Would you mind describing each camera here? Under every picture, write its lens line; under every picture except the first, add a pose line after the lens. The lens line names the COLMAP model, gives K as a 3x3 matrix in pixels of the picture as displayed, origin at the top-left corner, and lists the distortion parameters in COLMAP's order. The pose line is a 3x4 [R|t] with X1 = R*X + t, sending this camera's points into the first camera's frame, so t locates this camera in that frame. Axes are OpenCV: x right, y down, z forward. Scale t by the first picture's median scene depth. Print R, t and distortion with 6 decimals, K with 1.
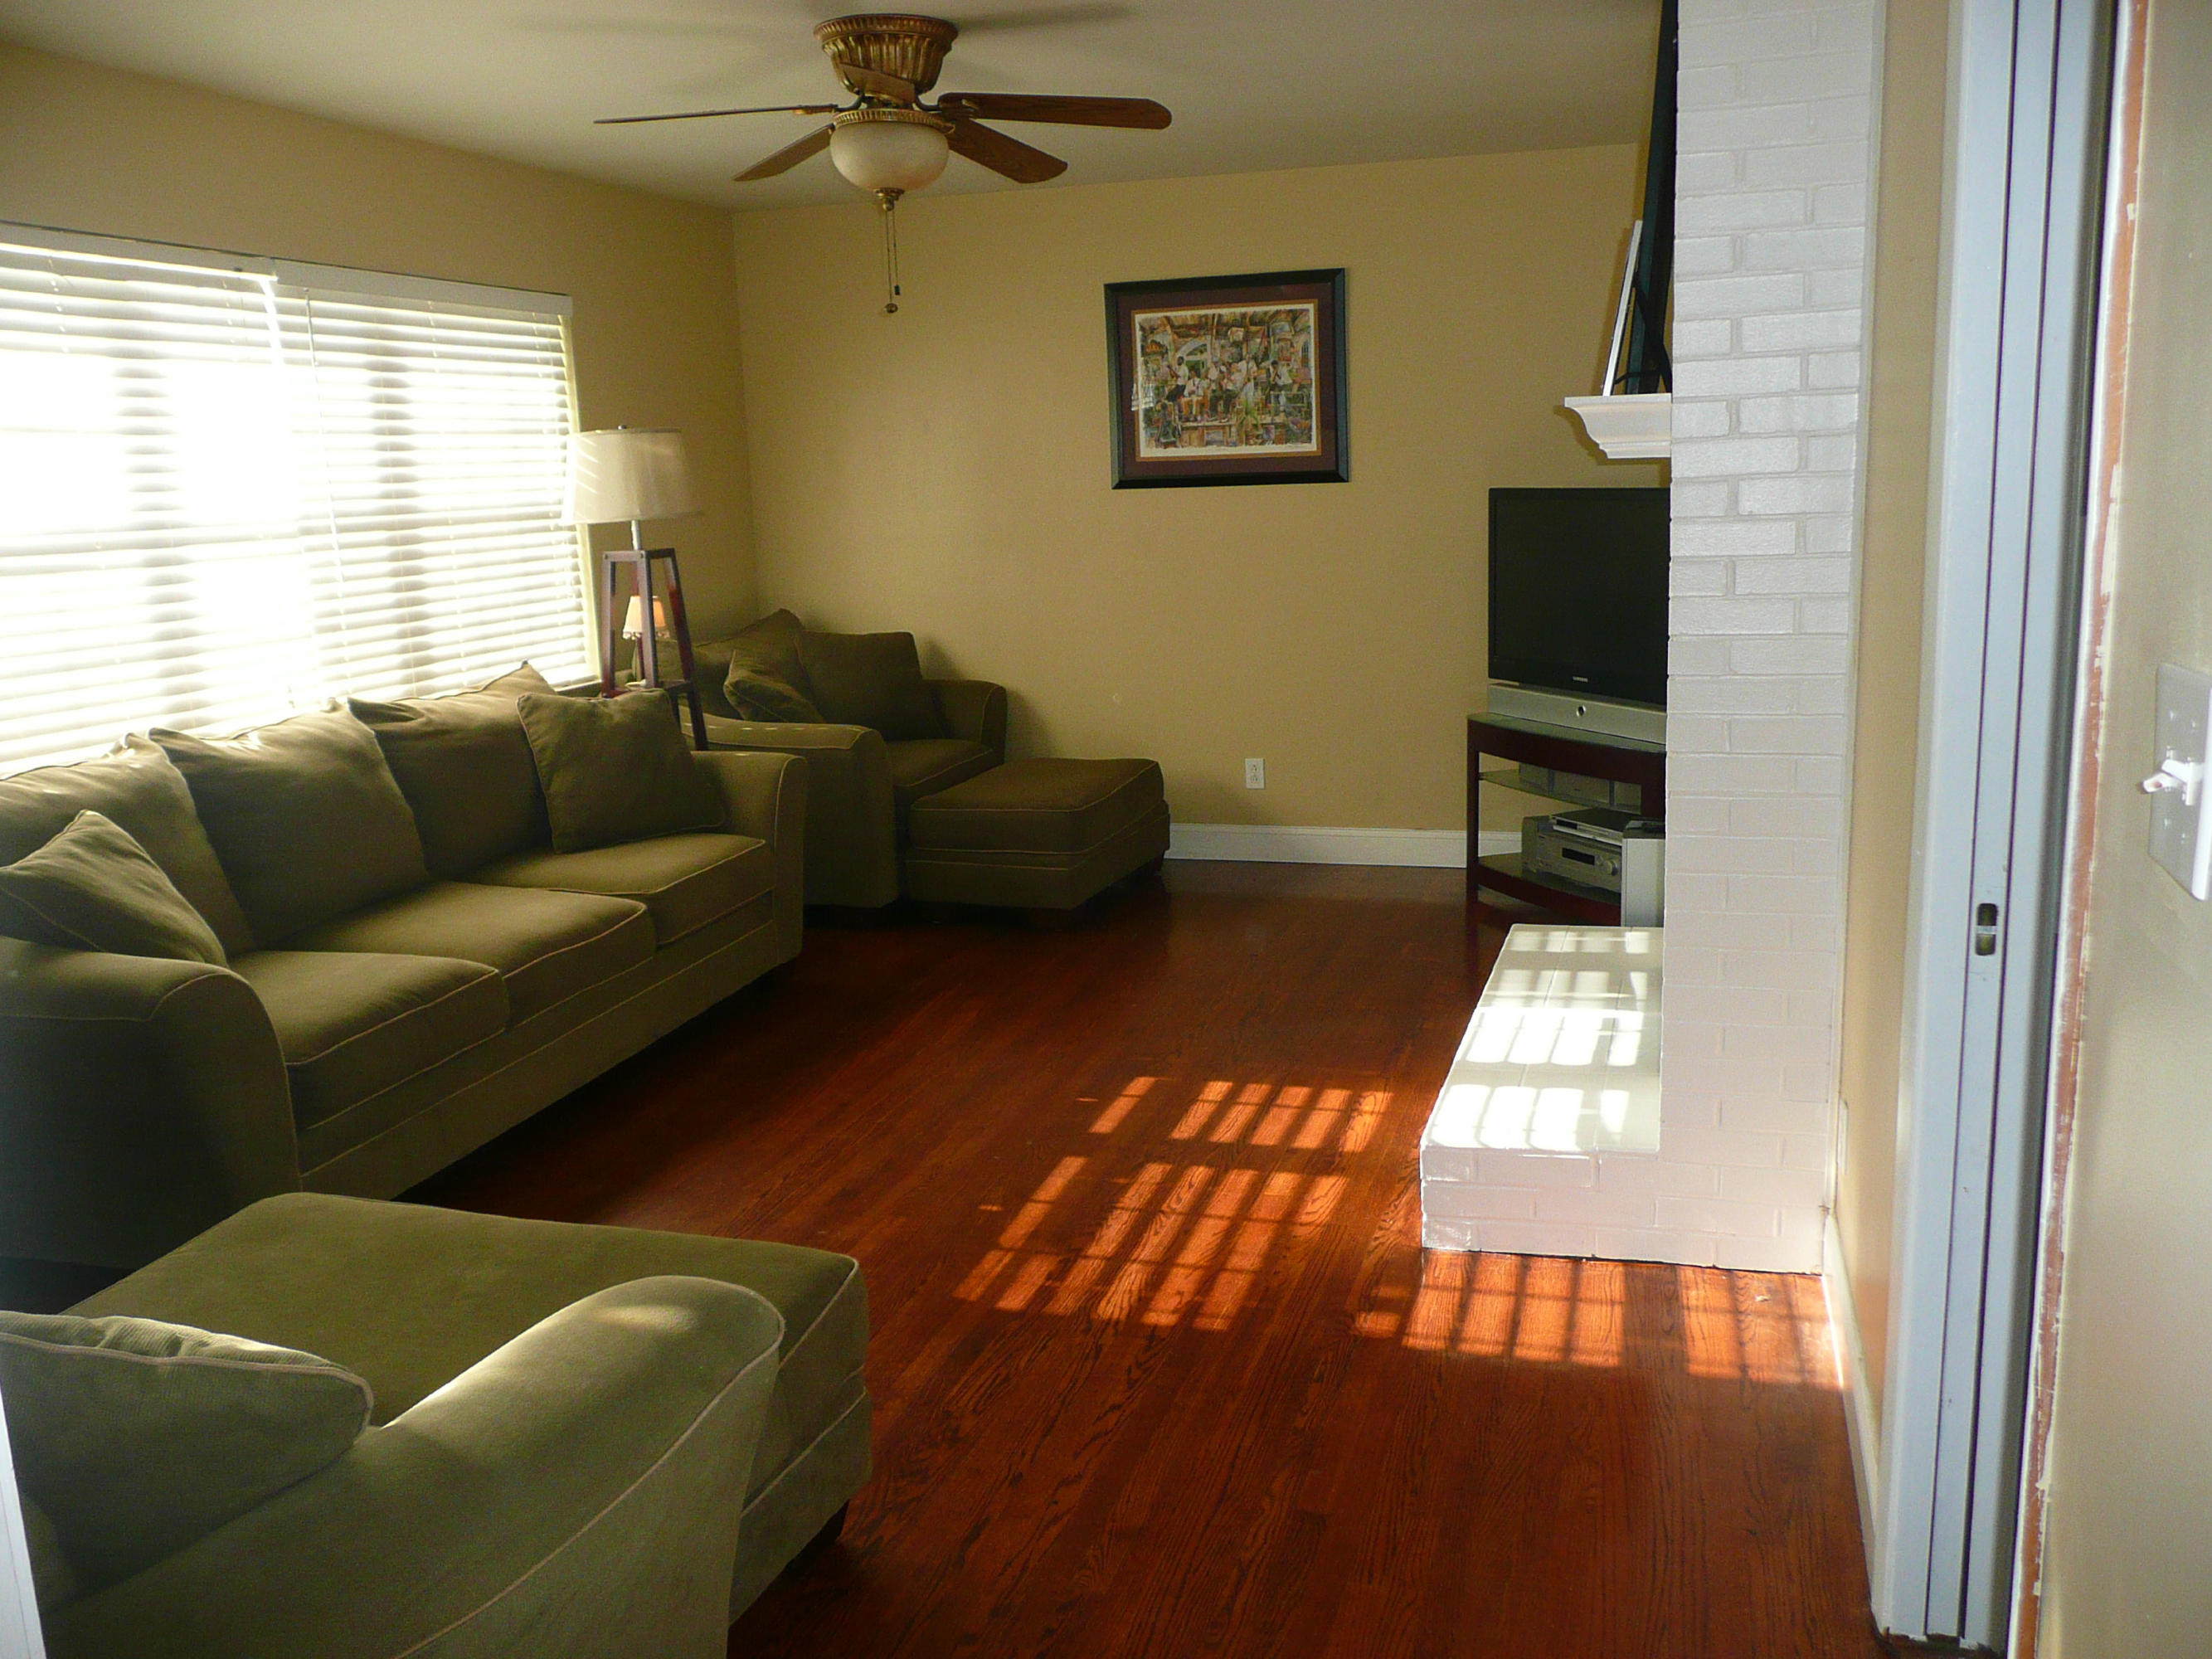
lens RADIAL K [[1869.3, 0, 1118.0], [0, 1869.3, 820.4], [0, 0, 1]] dist [-0.034981, 0.029285]
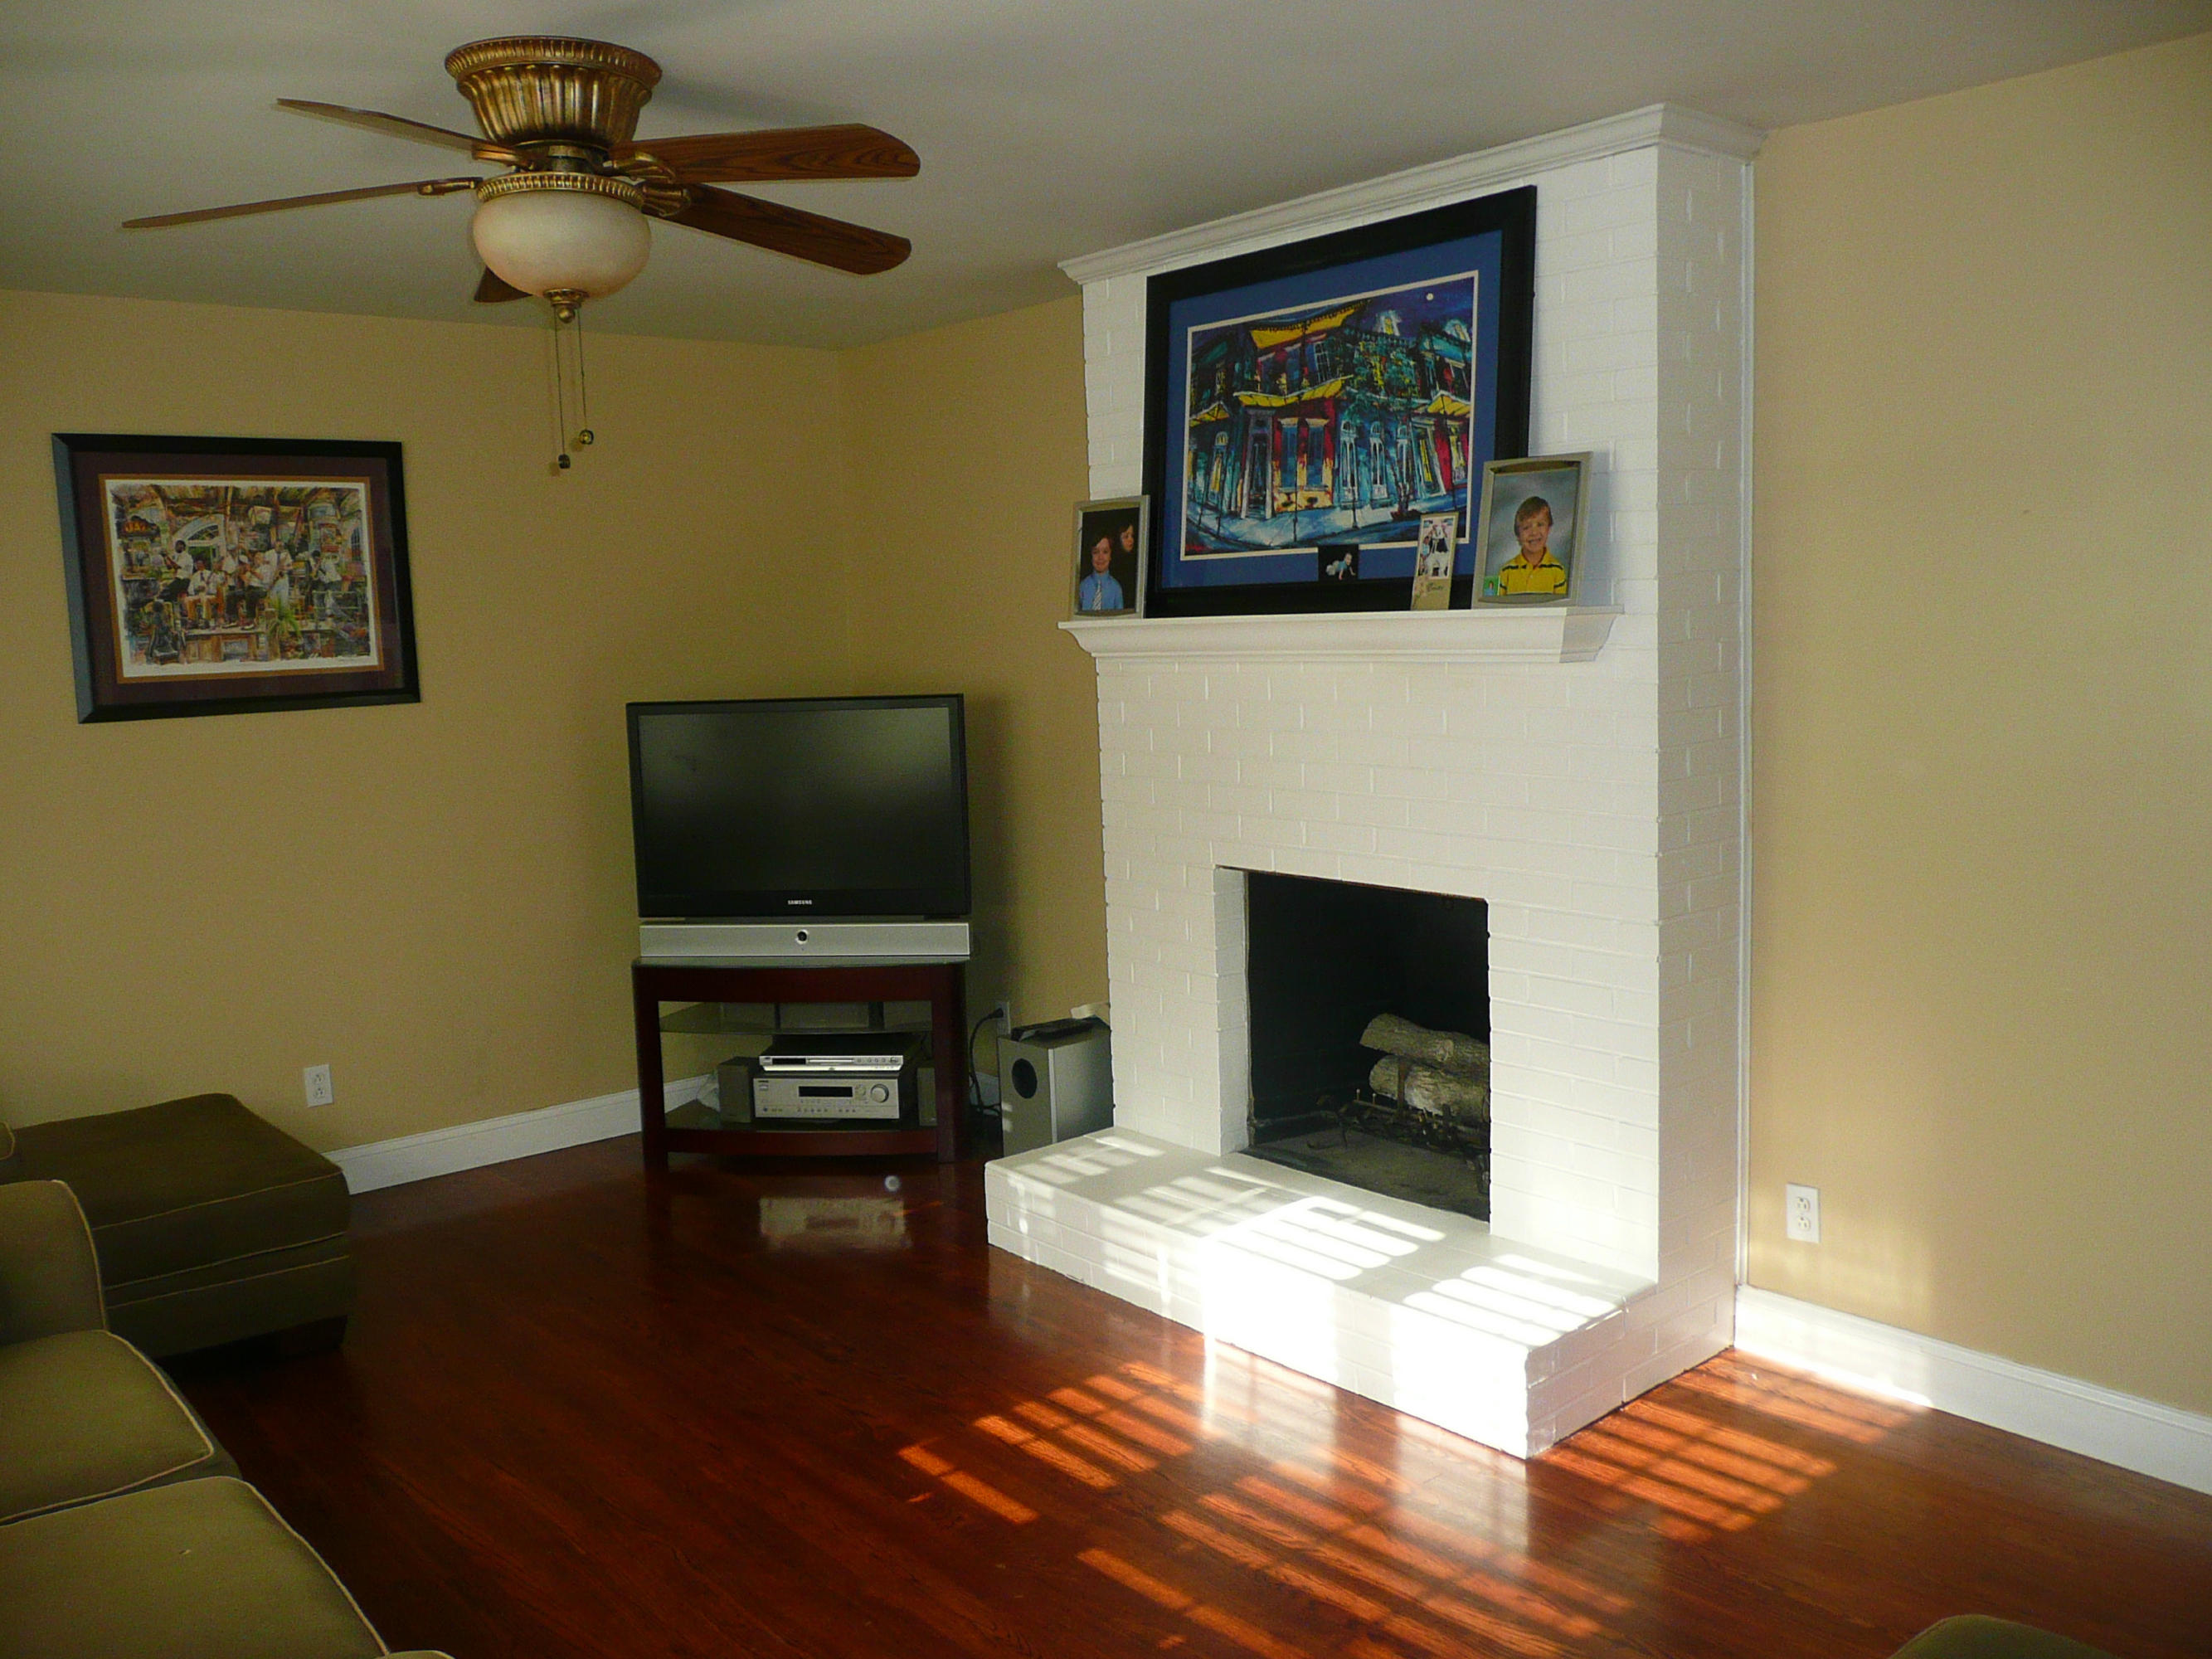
lens RADIAL K [[1869.3, 0, 1113.9], [0, 1869.3, 836.4], [0, 0, 1]] dist [-0.034981, 0.029285]
pose [[0.532714, -0.087436, 0.841766, -0.399451], [0.172476, 0.984990, -0.006839, -0.066648], [-0.828534, 0.148827, 0.539799, 0.323445]]
